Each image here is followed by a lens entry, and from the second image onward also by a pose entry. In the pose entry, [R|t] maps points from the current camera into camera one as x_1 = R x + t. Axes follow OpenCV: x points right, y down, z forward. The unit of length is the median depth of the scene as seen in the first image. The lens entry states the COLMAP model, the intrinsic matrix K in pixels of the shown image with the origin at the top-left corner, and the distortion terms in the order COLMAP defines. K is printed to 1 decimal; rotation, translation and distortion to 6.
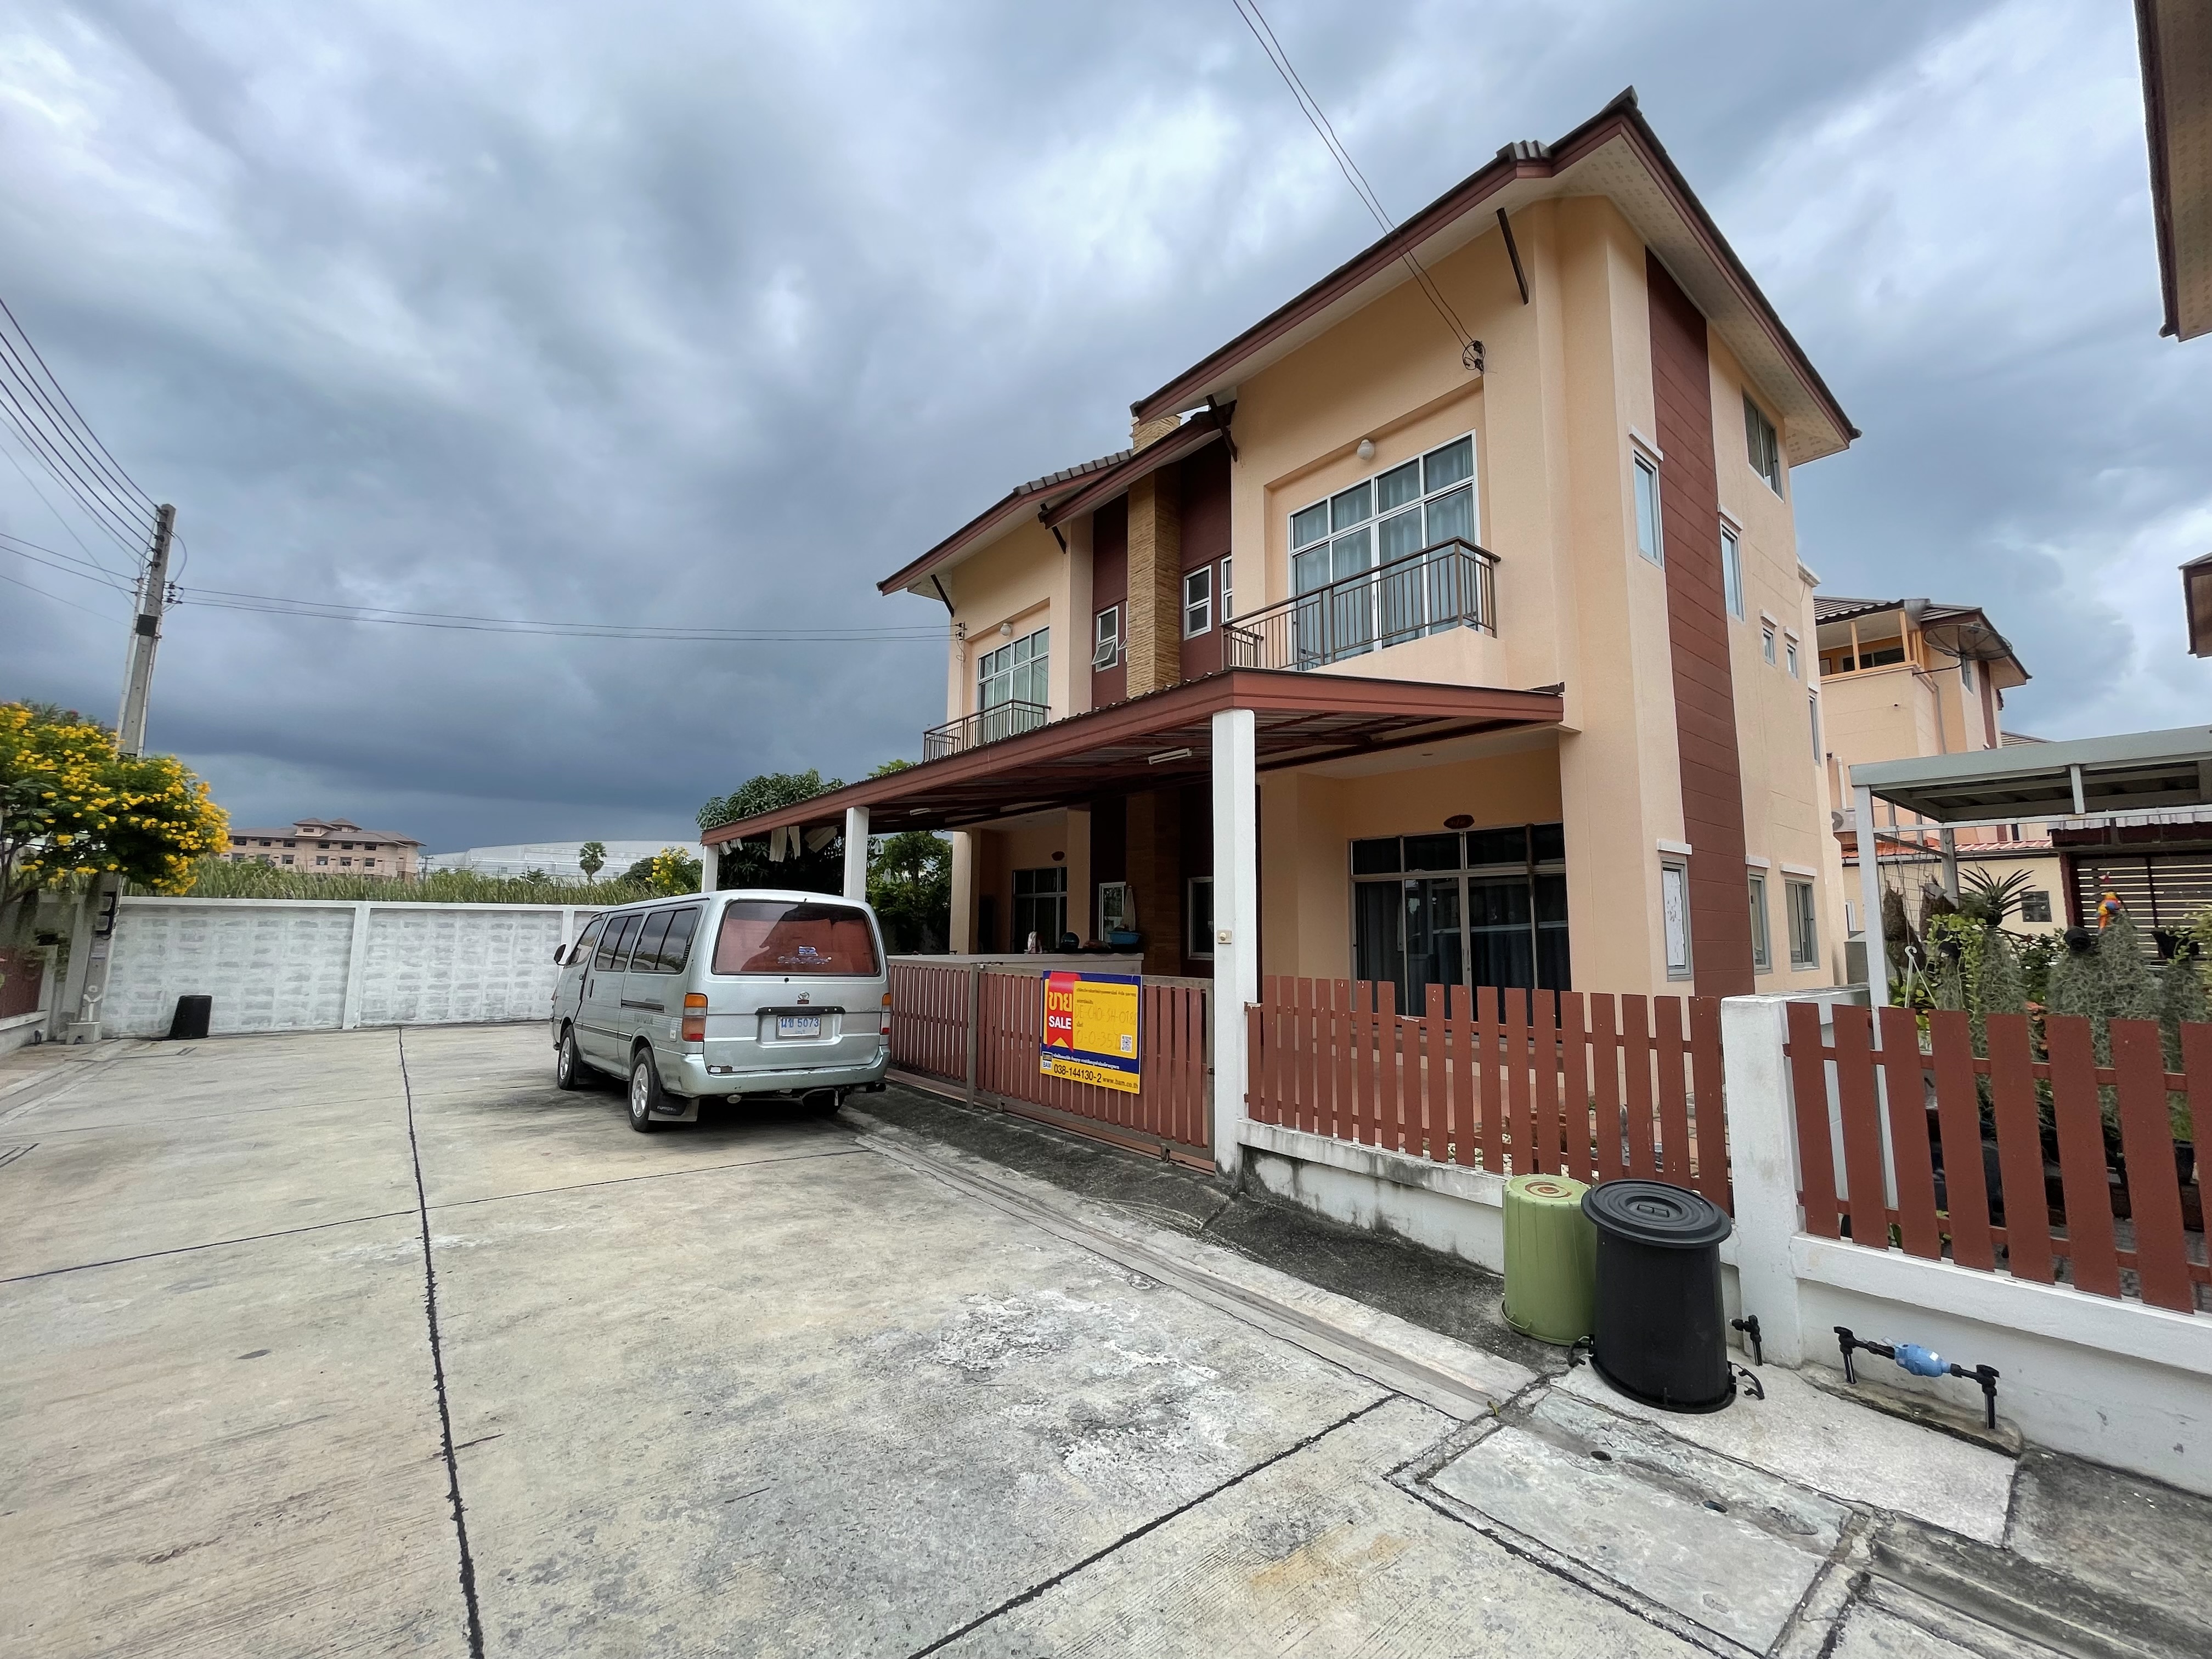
lens RADIAL K [[890.6, 0, 1108.7], [0, 890.6, 825.8], [0, 0, 1]] dist [-0.004229, 0.000342]
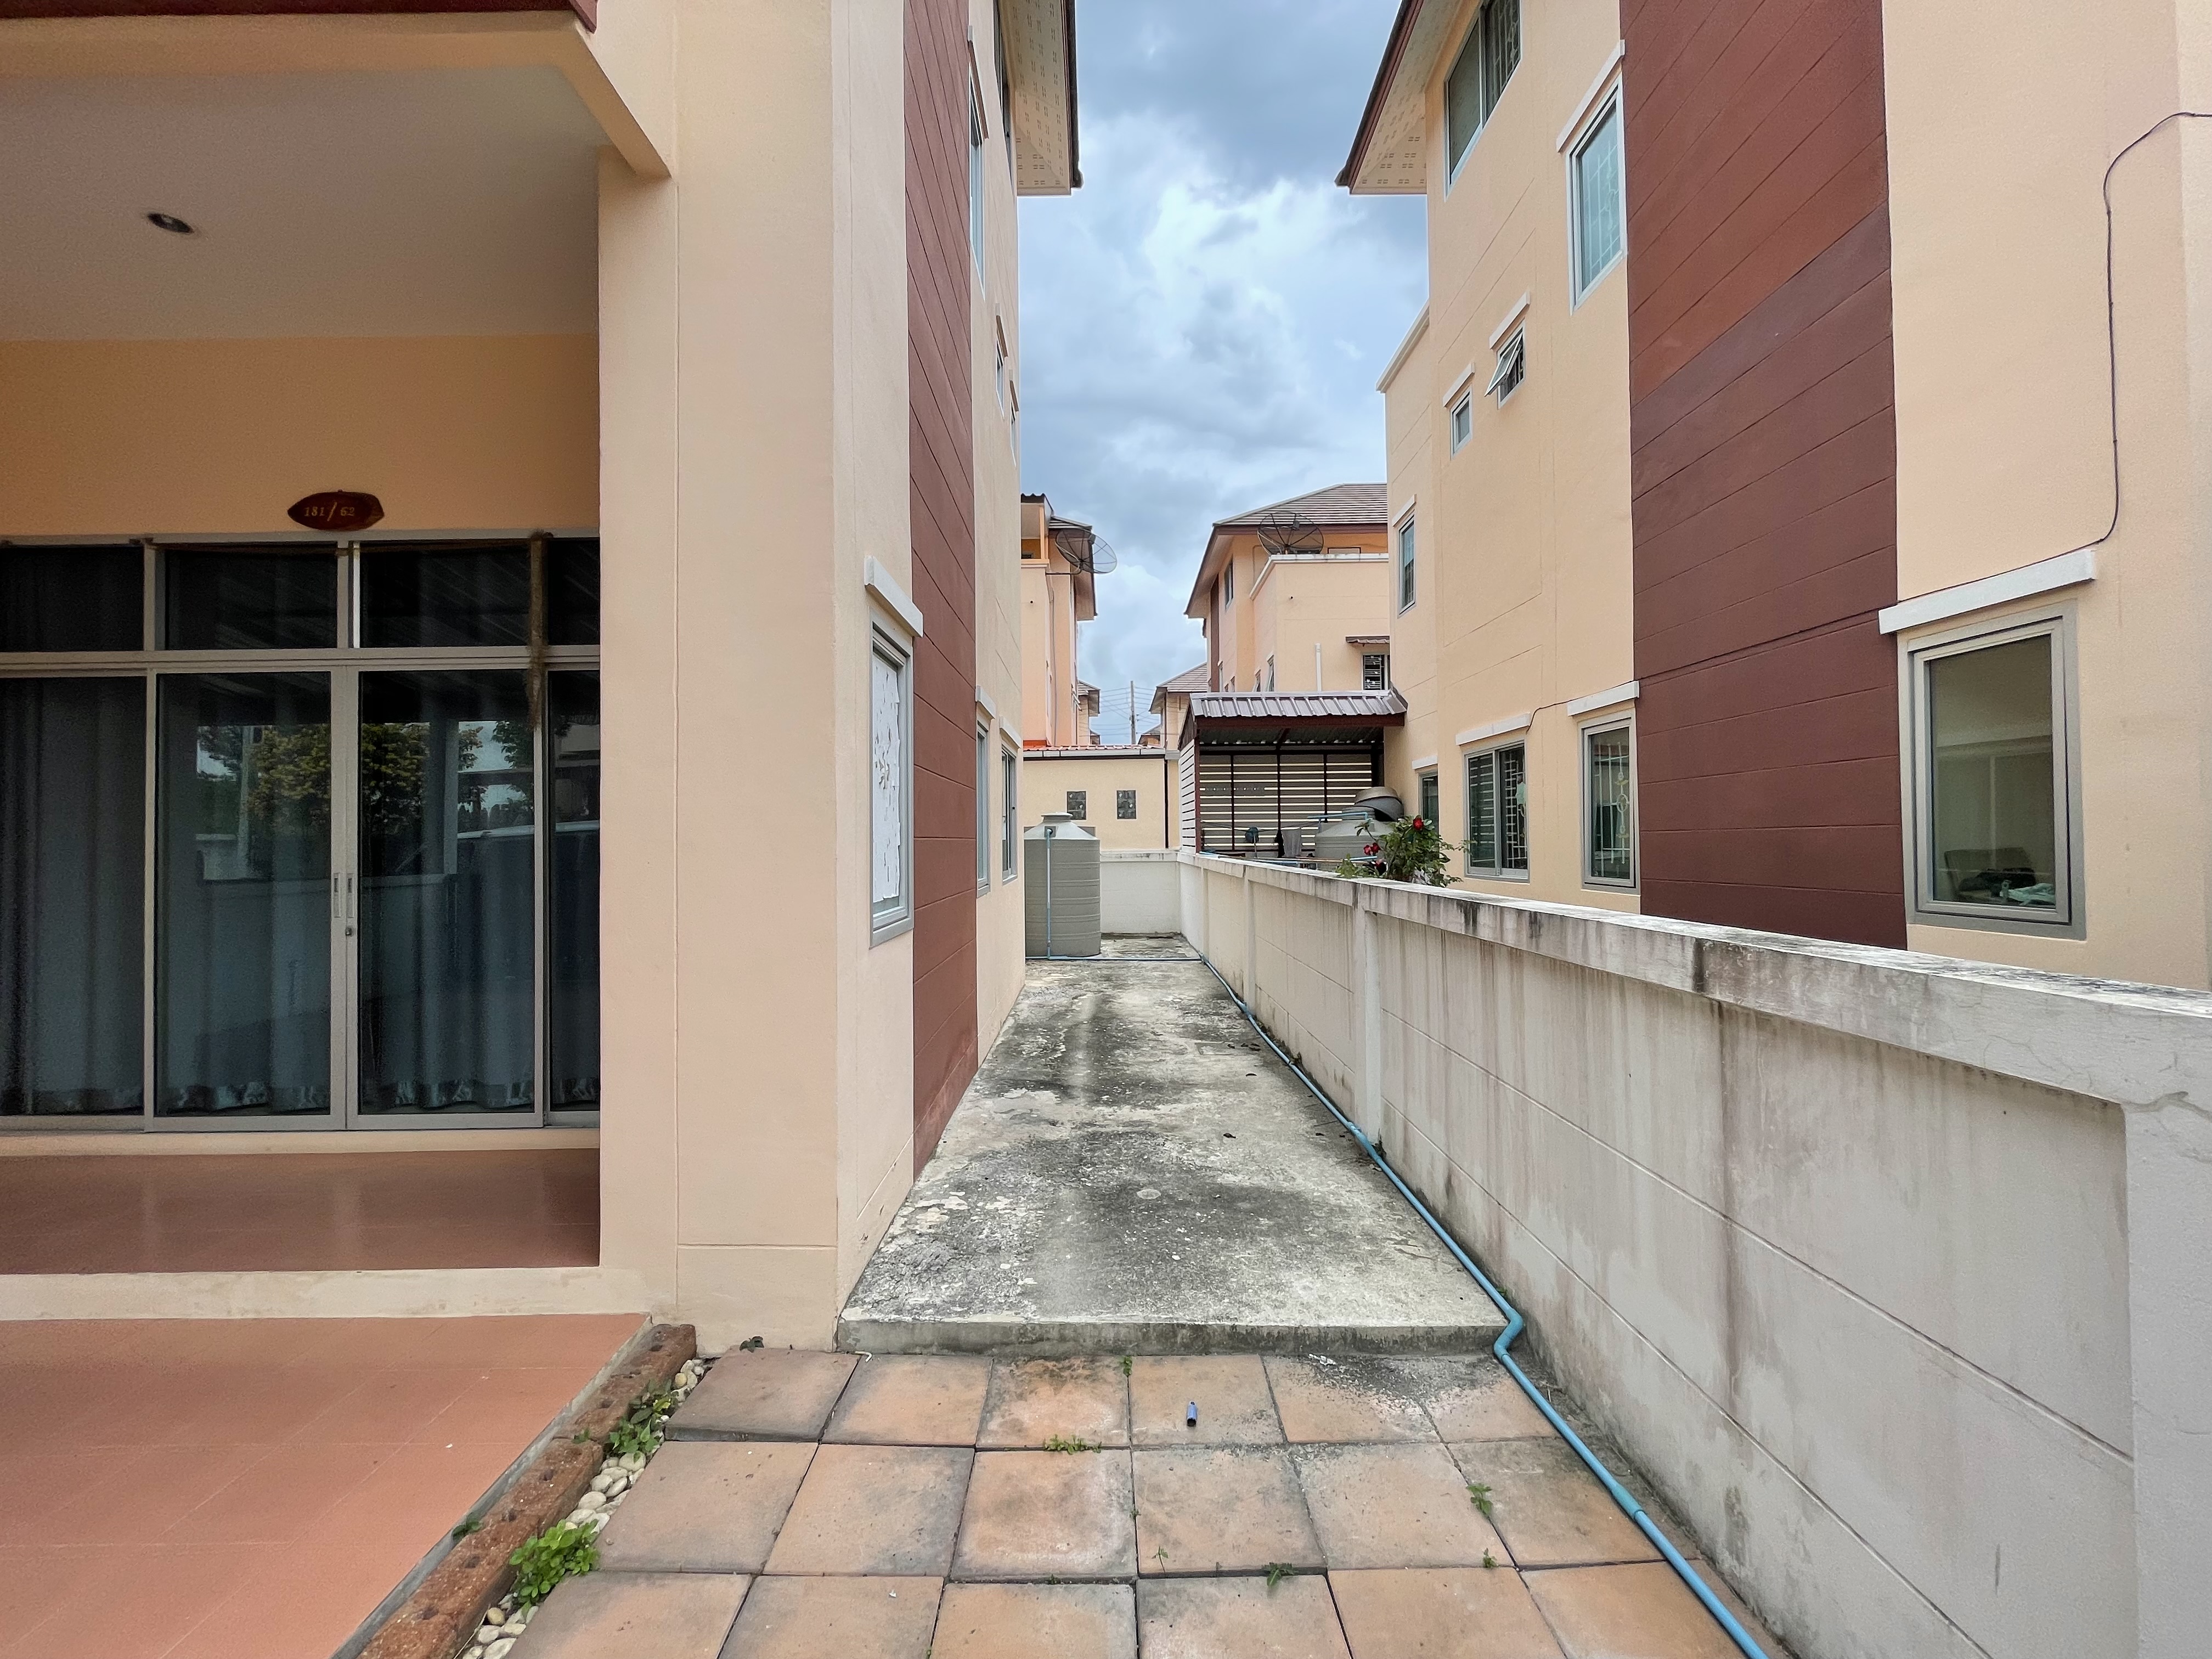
lens RADIAL K [[890.6, 0, 1111.1], [0, 890.6, 825.6], [0, 0, 1]] dist [-0.004229, 0.000342]
pose [[0.625619, -0.004155, 0.780118, 0.621453], [-0.076484, 0.994842, 0.066635, 0.142110], [-0.776371, -0.101355, 0.622074, 1.073703]]
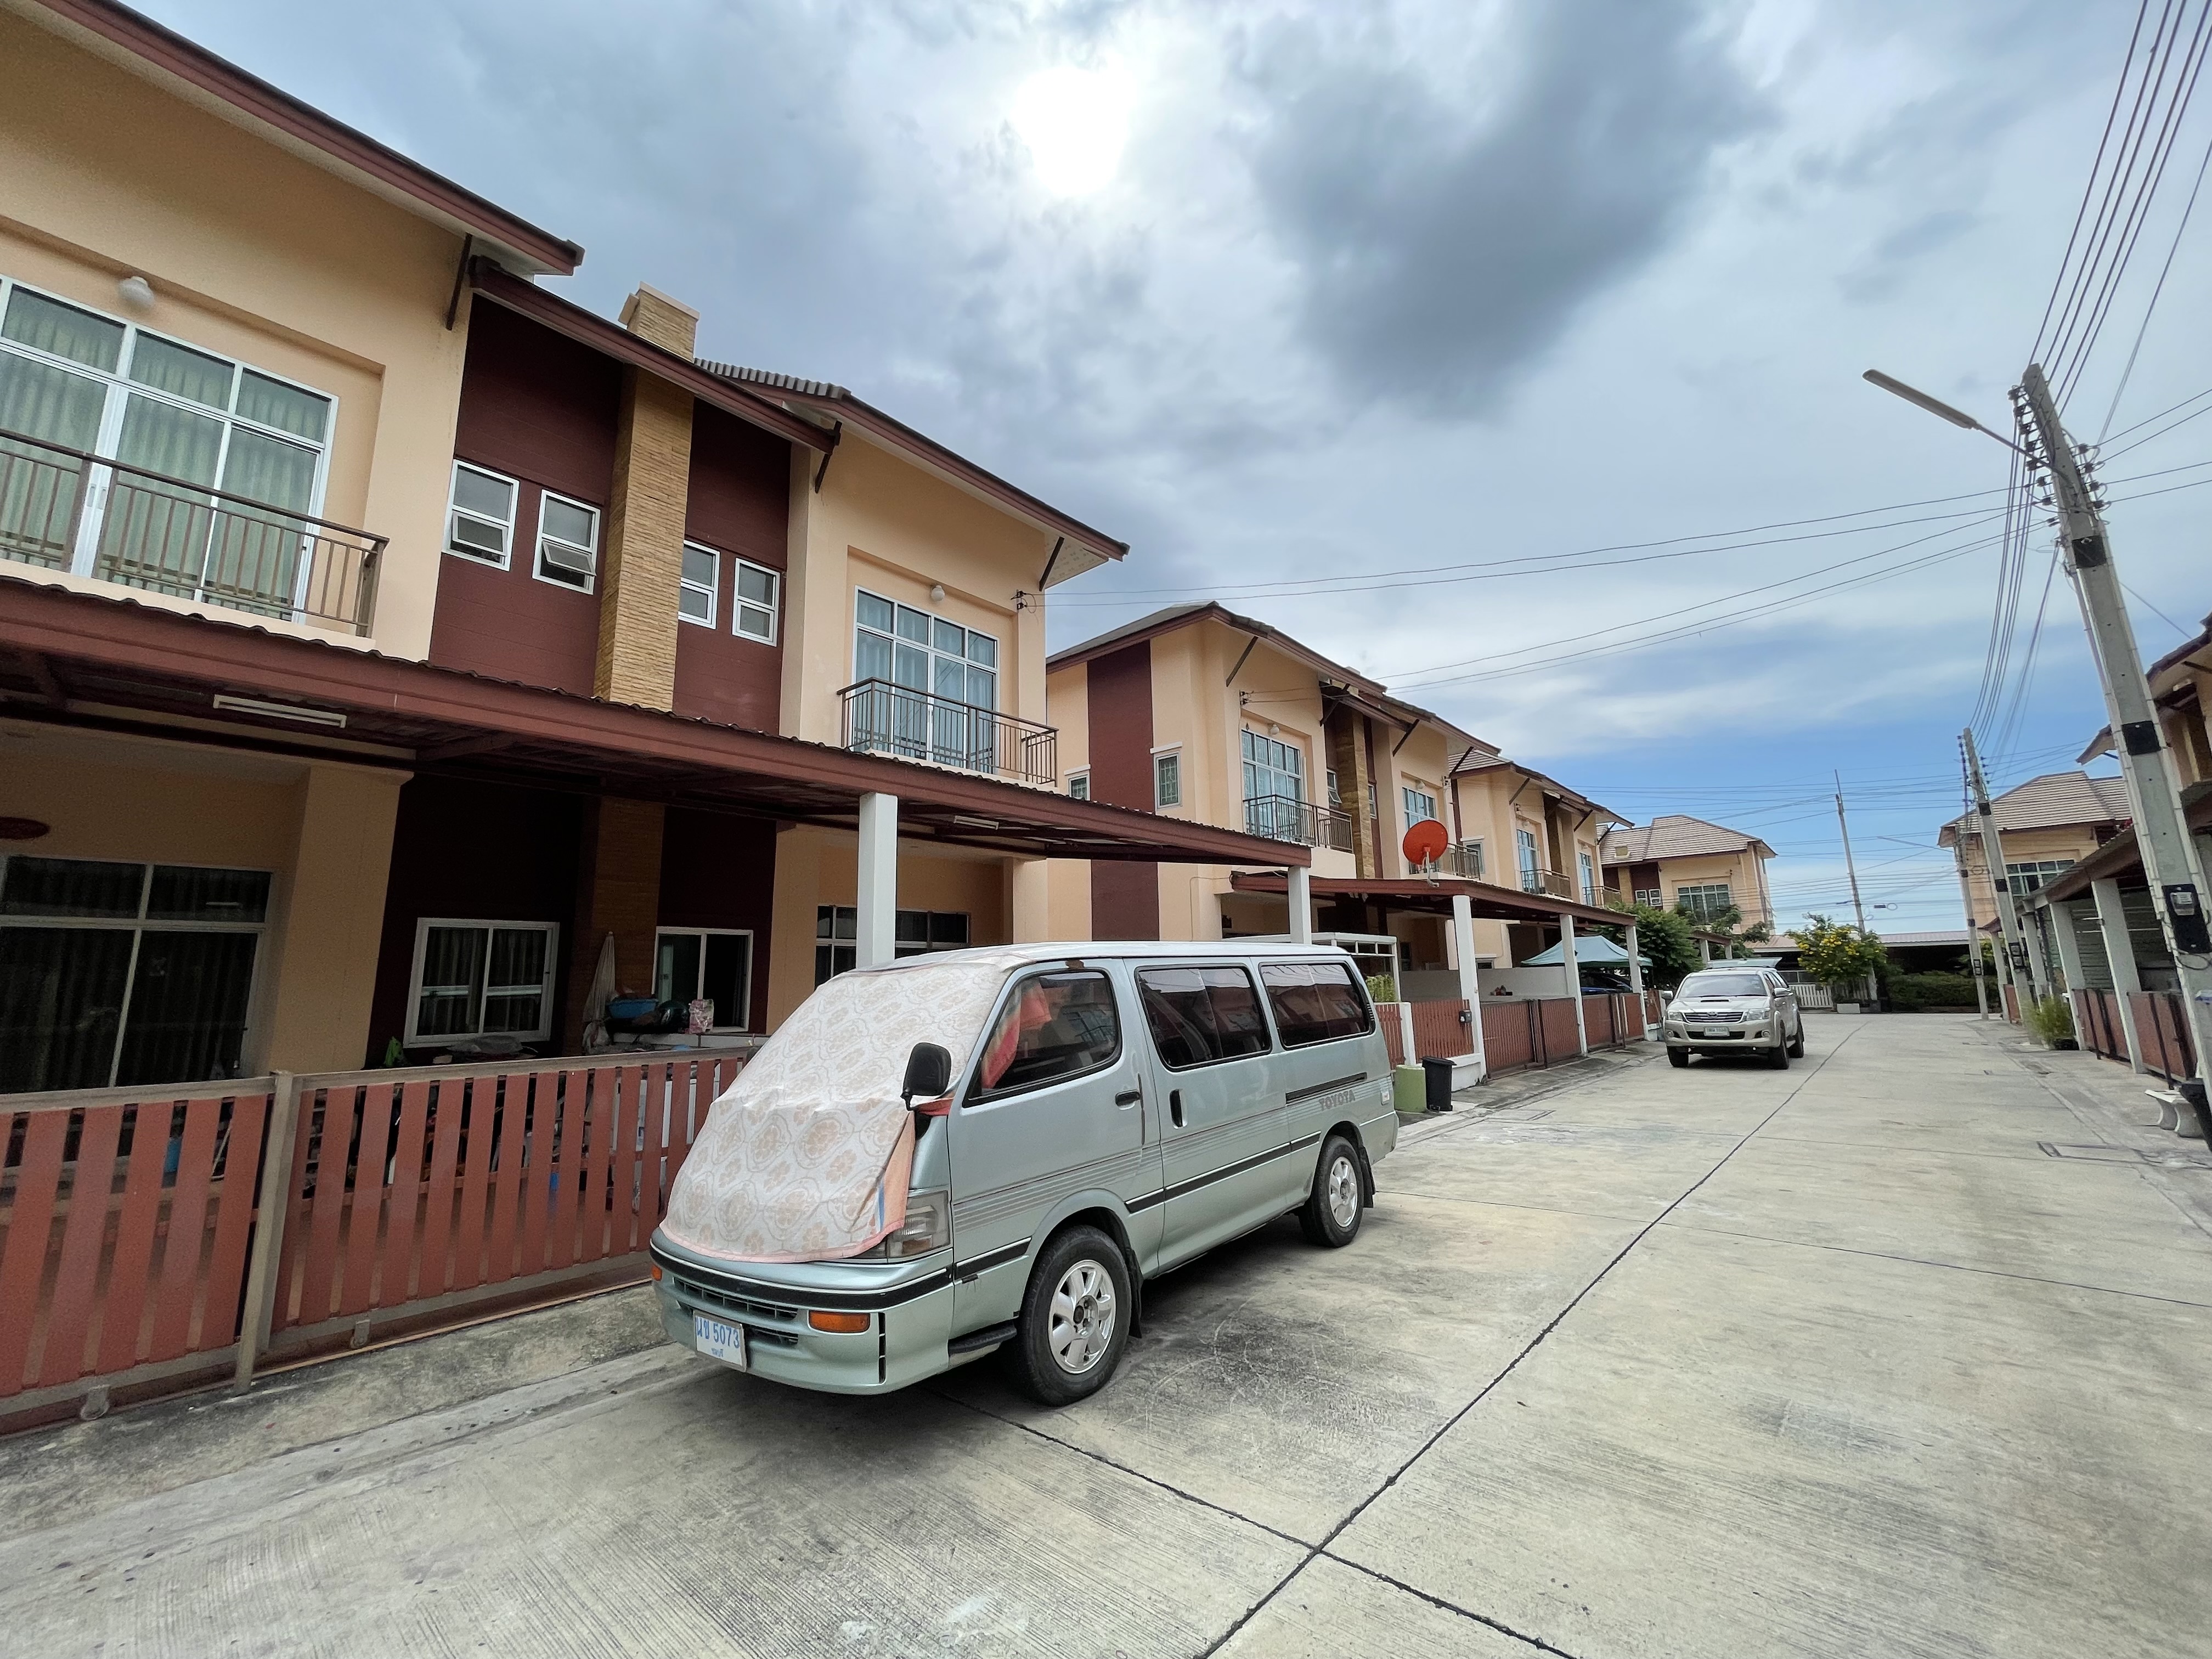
lens RADIAL K [[890.6, 0, 1113.0], [0, 890.6, 823.9], [0, 0, 1]] dist [-0.004229, 0.000342]
pose [[-0.160190, 0.176820, 0.971120, -1.710075], [-0.101189, 0.975700, -0.194346, 0.193644], [-0.981886, -0.129399, -0.138405, 1.740815]]
